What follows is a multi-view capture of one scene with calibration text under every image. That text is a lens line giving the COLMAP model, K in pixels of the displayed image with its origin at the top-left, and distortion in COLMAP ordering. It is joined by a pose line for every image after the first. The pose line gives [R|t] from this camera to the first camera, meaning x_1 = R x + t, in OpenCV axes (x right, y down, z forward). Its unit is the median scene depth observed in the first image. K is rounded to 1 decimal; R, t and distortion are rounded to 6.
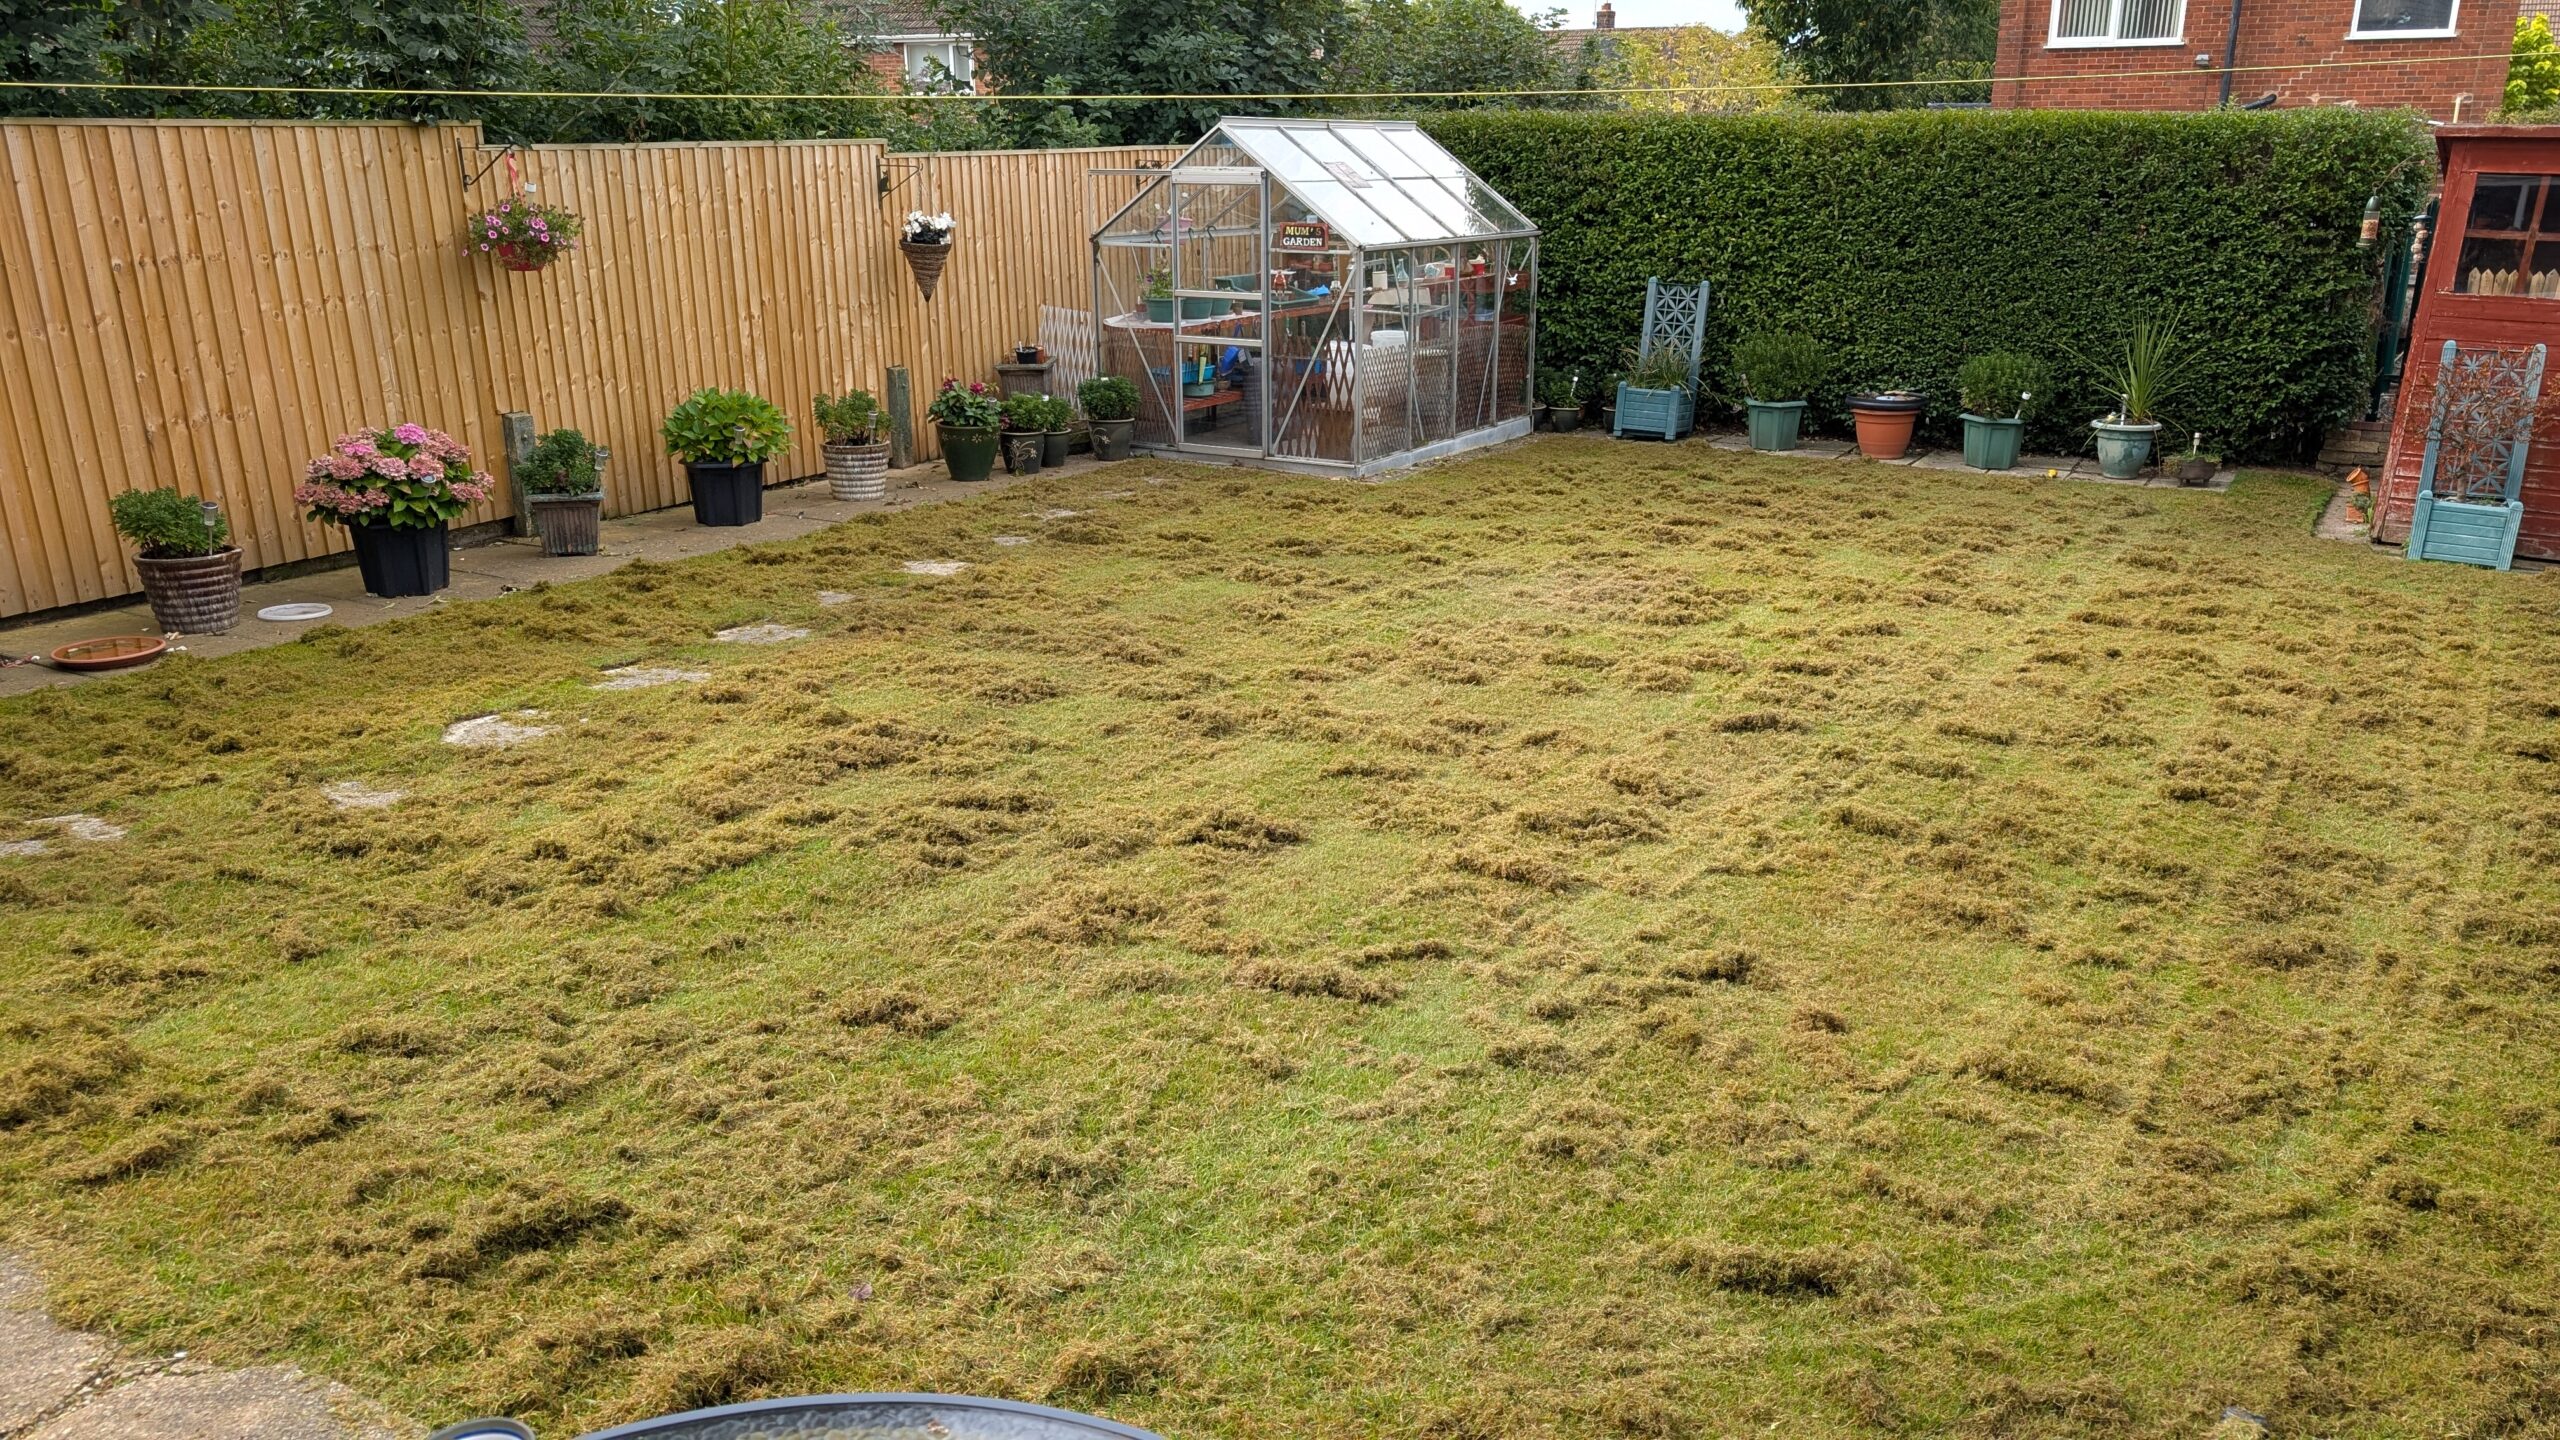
lens RADIAL K [[1870.6, 0, 1319.7], [0, 1870.6, 733.4], [0, 0, 1]] dist [0.011381, -0.009299]
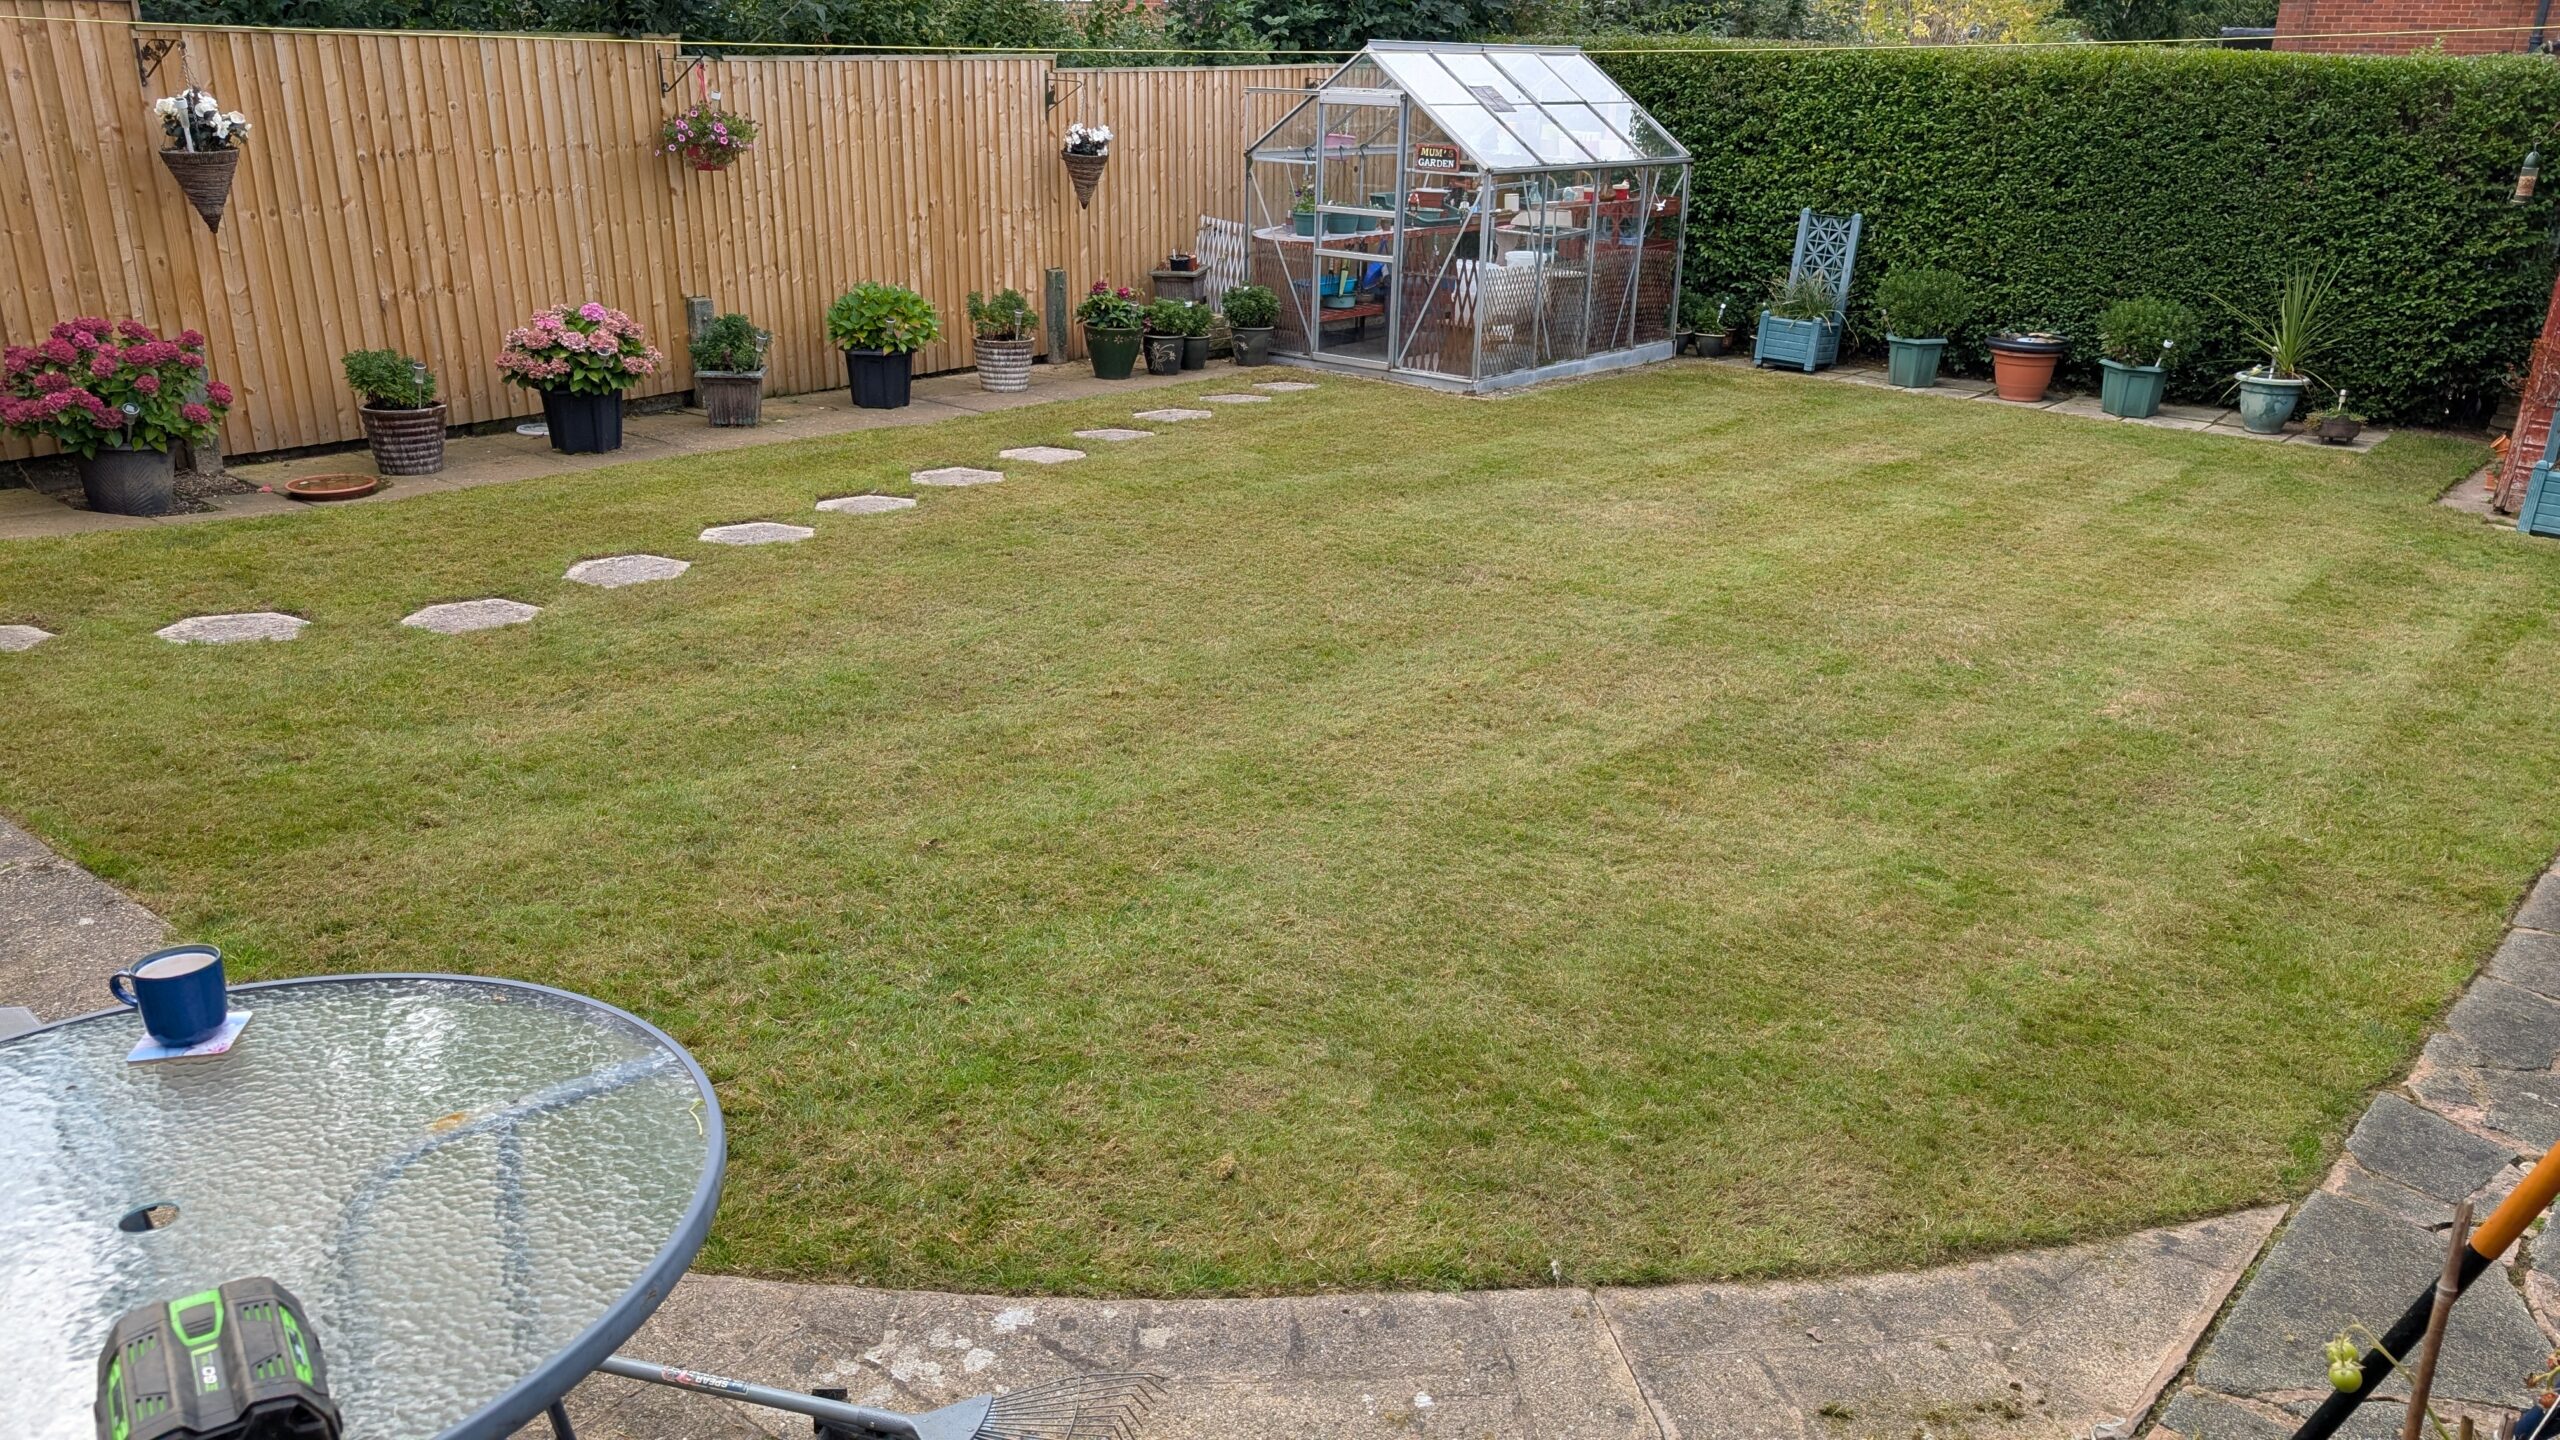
lens RADIAL K [[1867.9, 0, 1280.0], [0, 1867.9, 720.0], [0, 0, 1]] dist [0.007844, -0.003208]
pose [[0.985815, 0.075942, -0.149674, 0.082805], [-0.069926, 0.996534, 0.045058, 0.005396], [0.152577, -0.033953, 0.987708, -0.050973]]
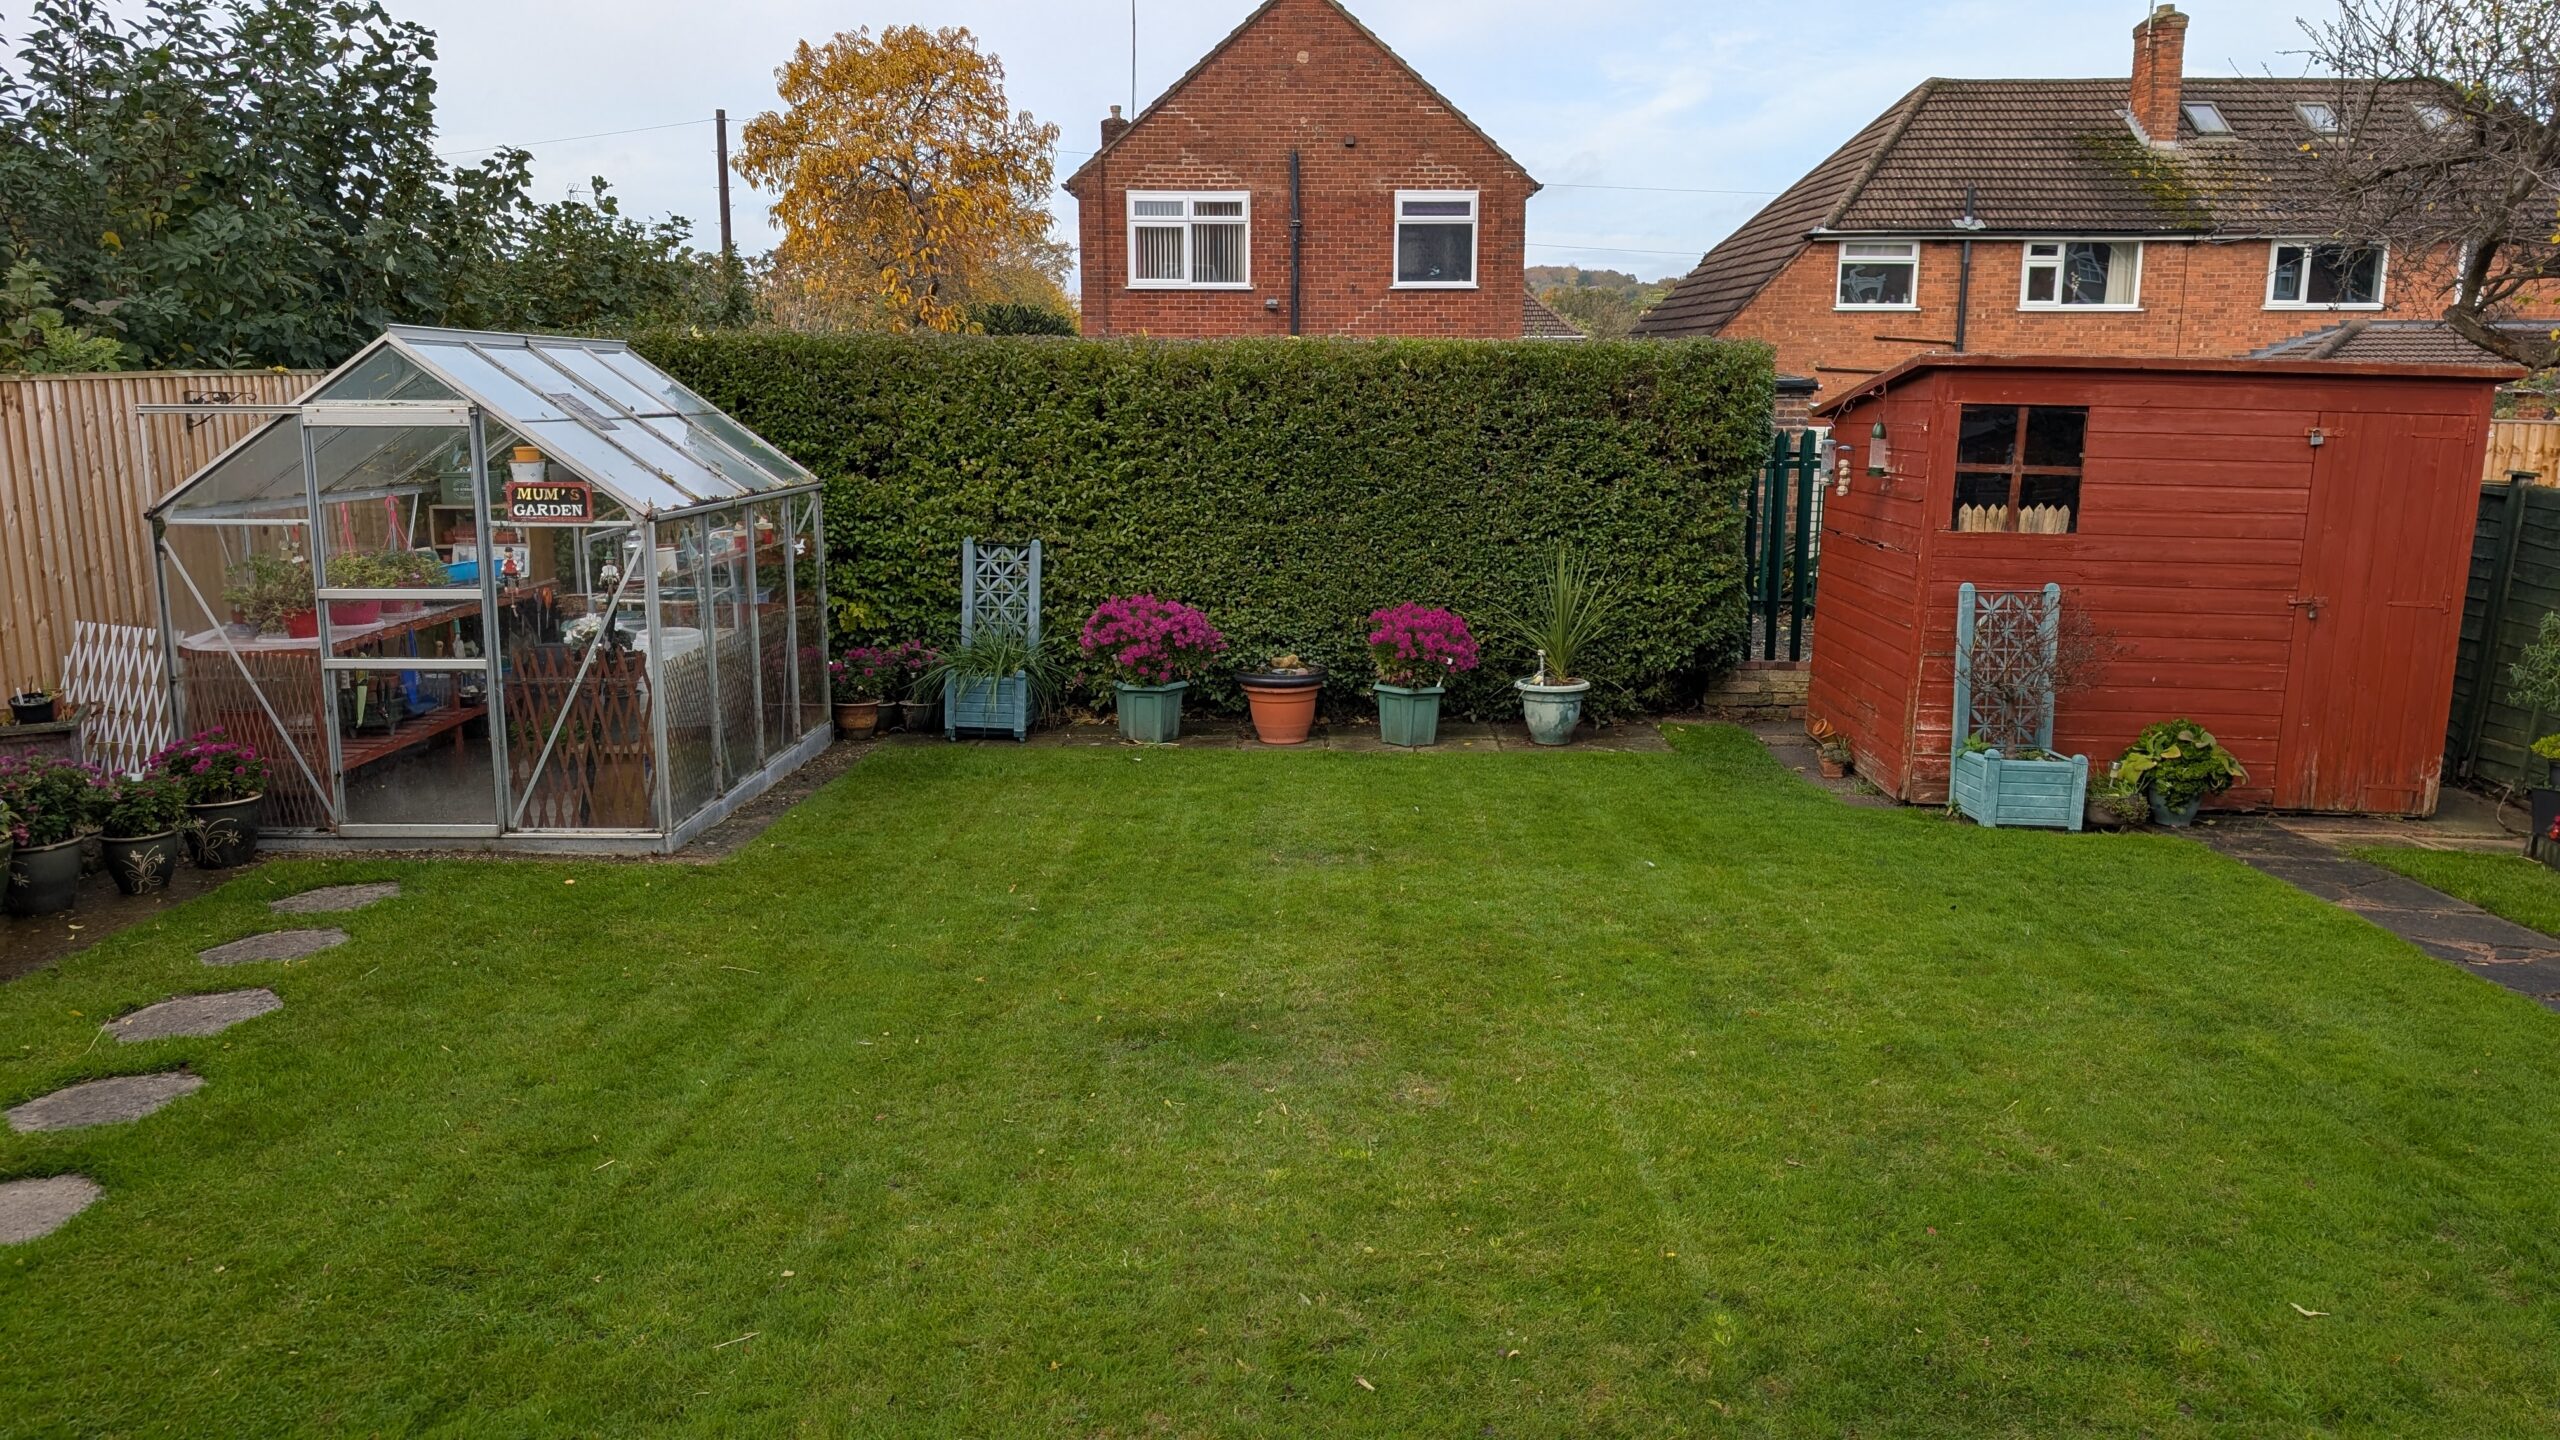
lens RADIAL K [[1870.6, 0, 1319.7], [0, 1870.6, 733.4], [0, 0, 1]] dist [0.011381, -0.009299]
pose [[0.867955, -0.088898, 0.488622, -0.099672], [0.146976, 0.985757, -0.081734, -0.089444], [-0.474397, 0.142757, 0.868659, 0.303177]]
